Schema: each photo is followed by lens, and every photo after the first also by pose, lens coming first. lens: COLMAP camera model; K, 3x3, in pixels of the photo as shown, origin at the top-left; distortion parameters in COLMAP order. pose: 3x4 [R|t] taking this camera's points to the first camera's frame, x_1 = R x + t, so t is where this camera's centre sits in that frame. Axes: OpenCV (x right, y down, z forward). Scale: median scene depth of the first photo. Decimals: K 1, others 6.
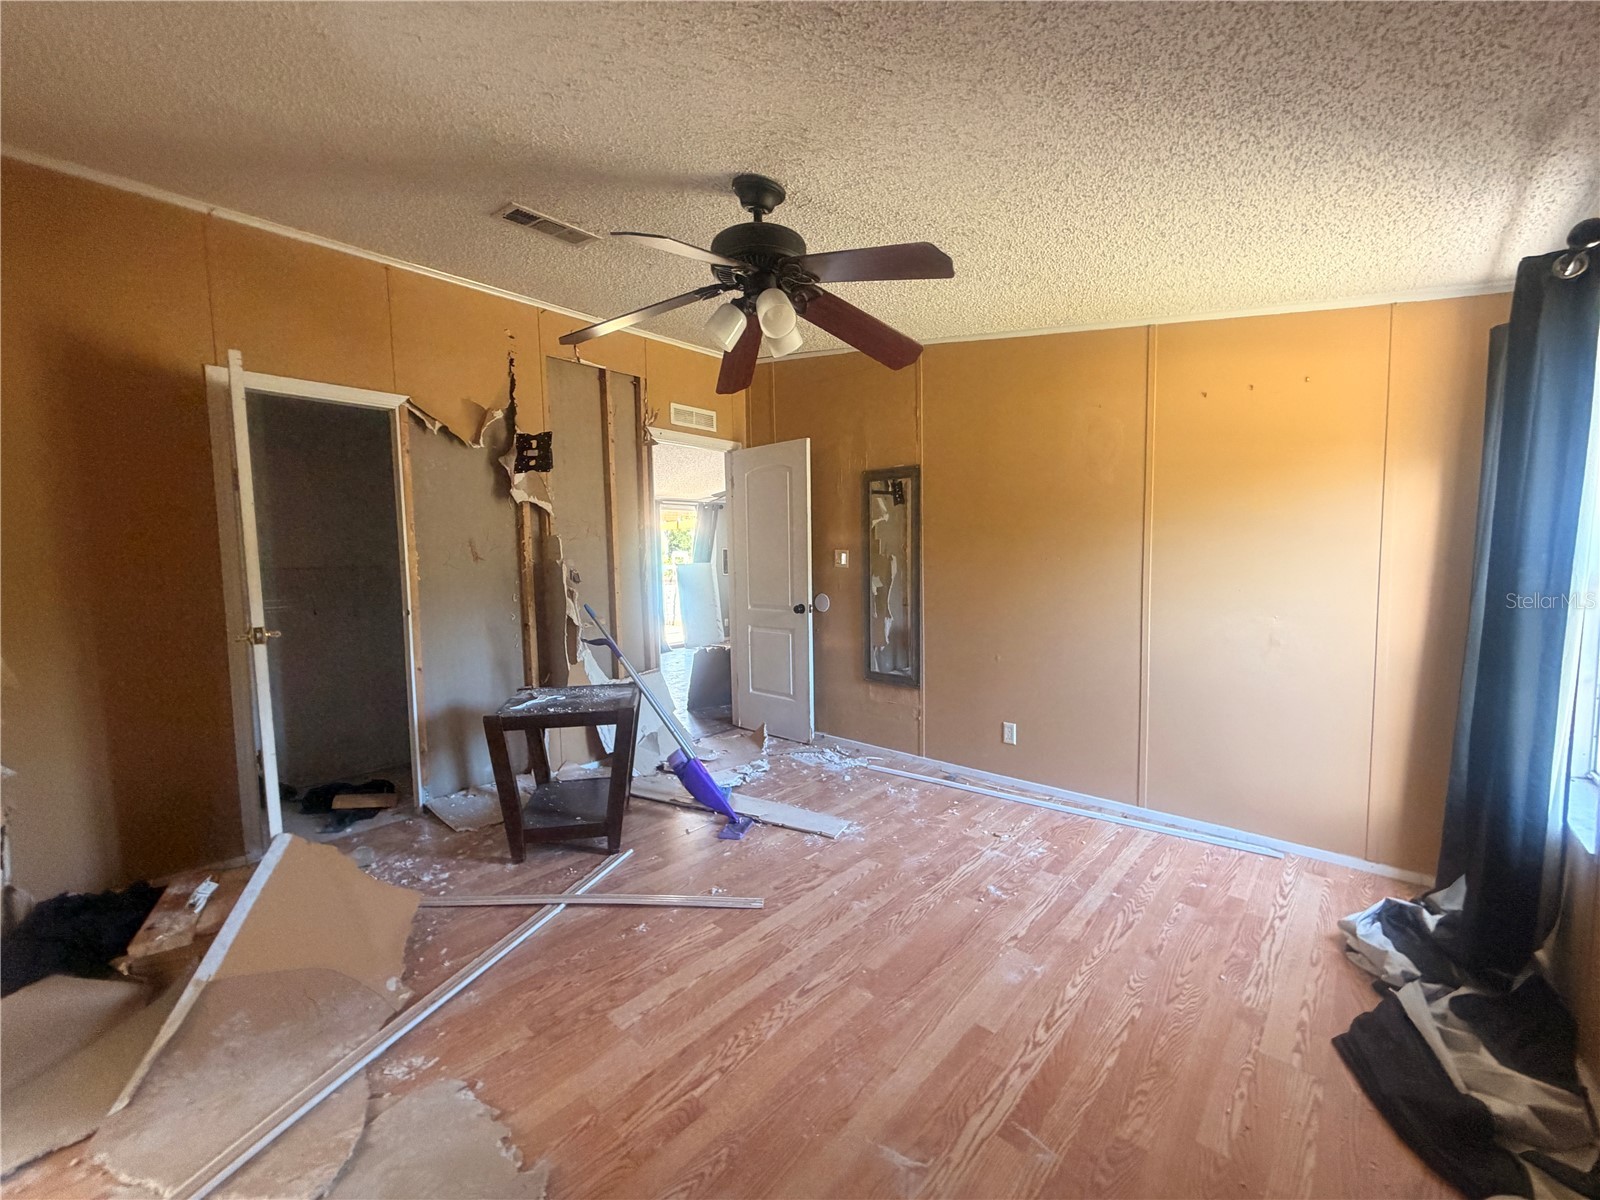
lens RADIAL K [[638.2, 0, 795.2], [0, 638.2, 601.0], [0, 0, 1]] dist [0.000231, 0.000324]
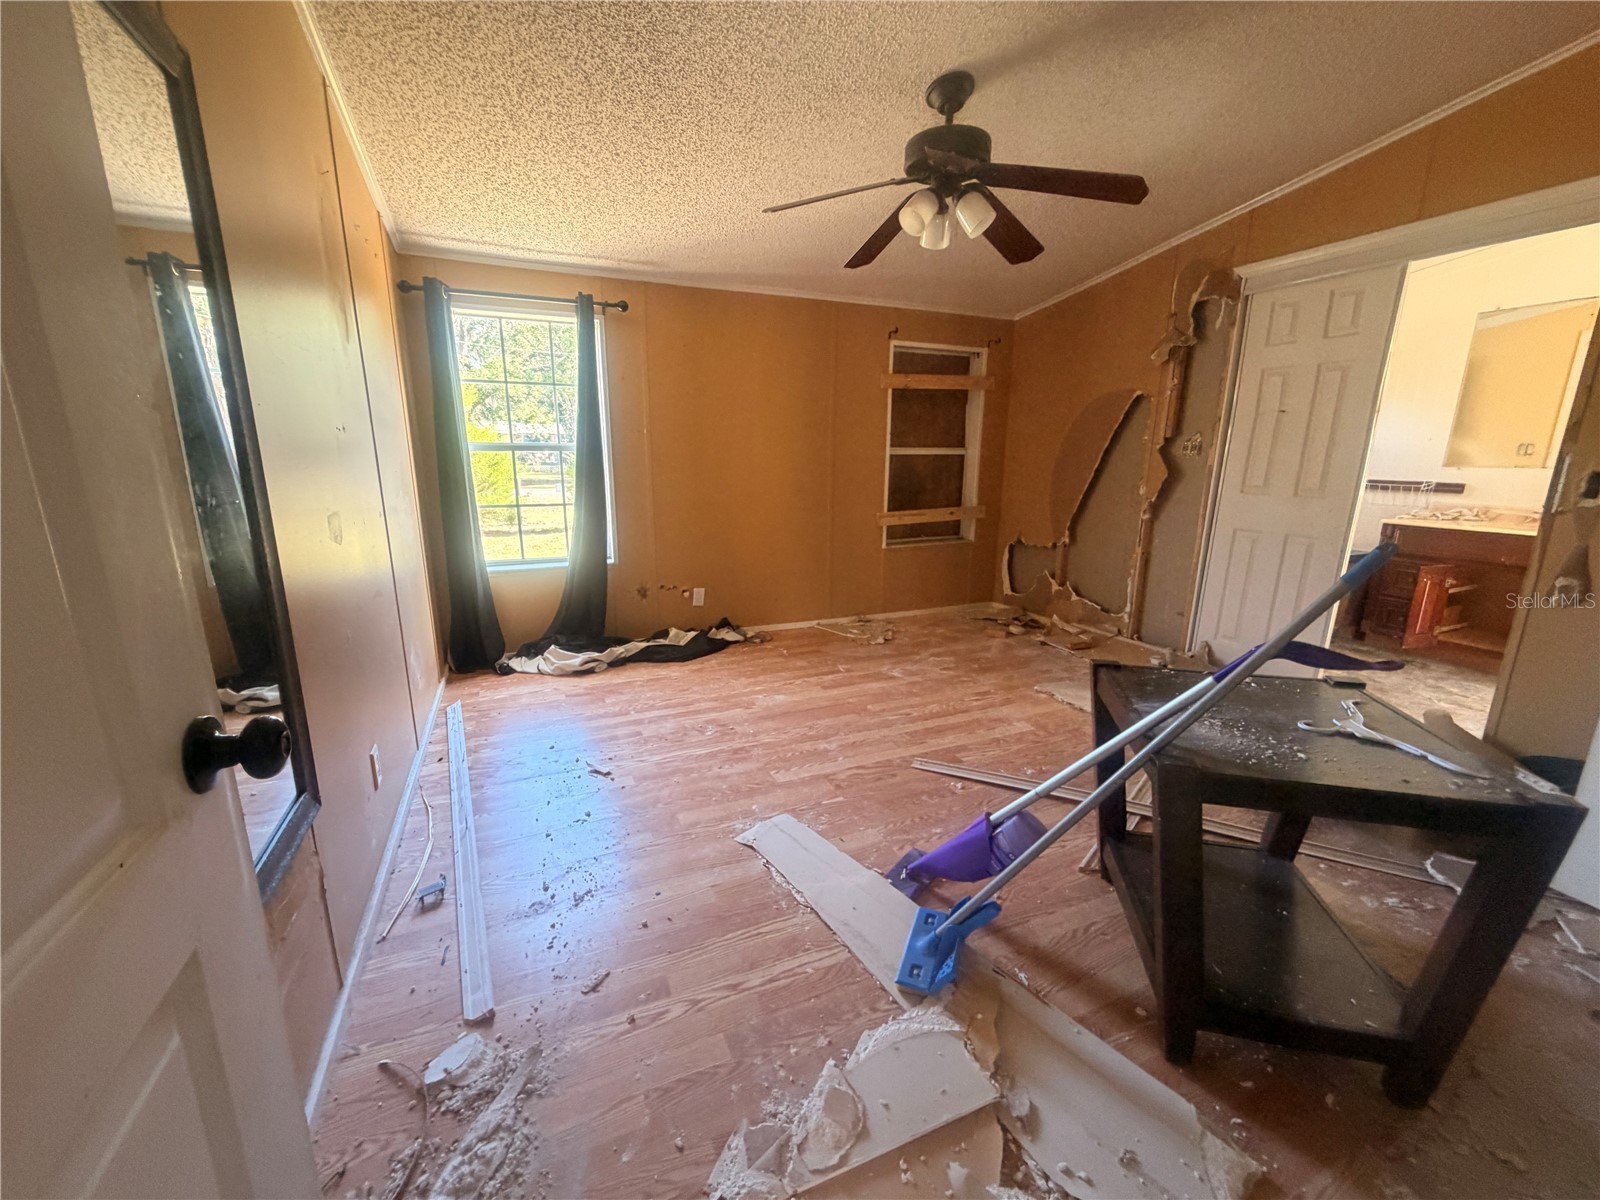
lens RADIAL K [[631.0, 0, 784.3], [0, 631.0, 597.6], [0, 0, 1]] dist [0.000047, 0.000054]
pose [[-0.906568, -0.079789, 0.414450, -0.294569], [0.041372, 0.960440, 0.275398, -0.095281], [-0.420028, 0.266813, -0.867402, 2.118556]]
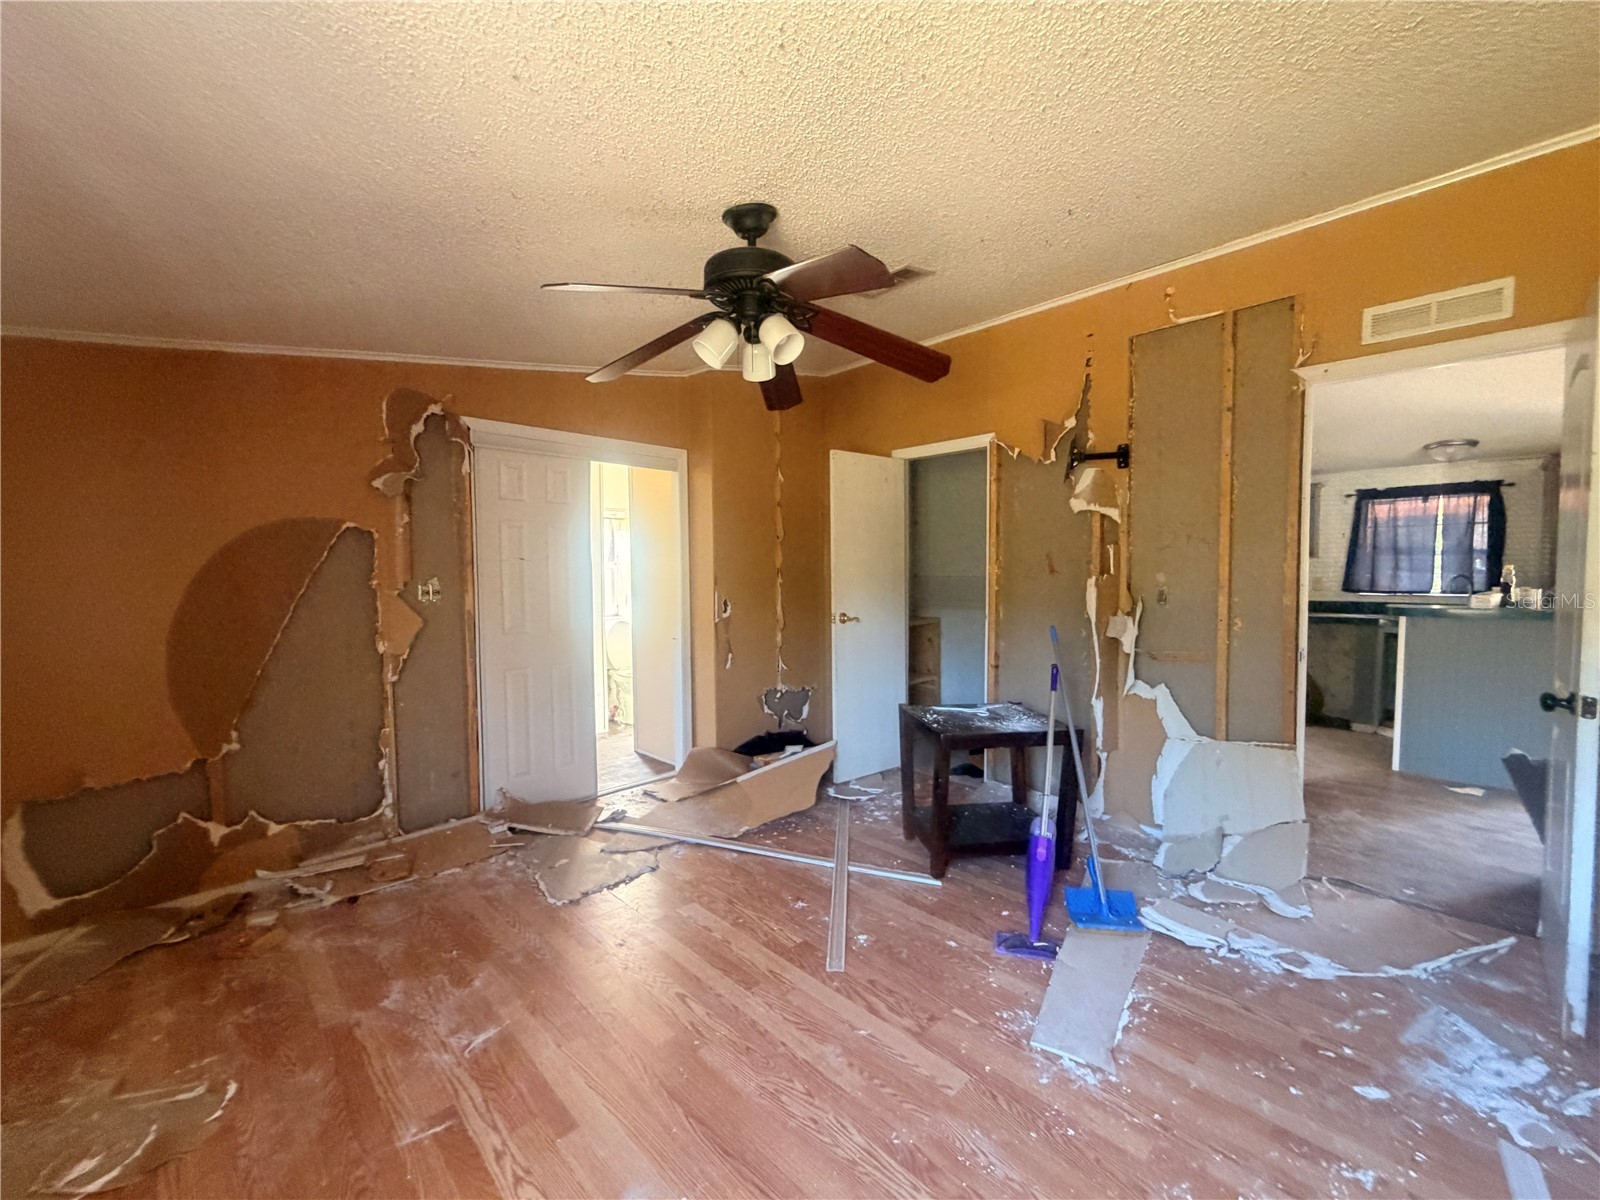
lens RADIAL K [[641.6, 0, 795.8], [0, 641.6, 600.7], [0, 0, 1]] dist [0.002005, 0.000281]
pose [[-0.061918, 0.059912, -0.996281, 0.891026], [-0.058642, 0.996254, 0.063555, -0.098611], [0.996357, 0.062359, -0.058173, 1.062710]]
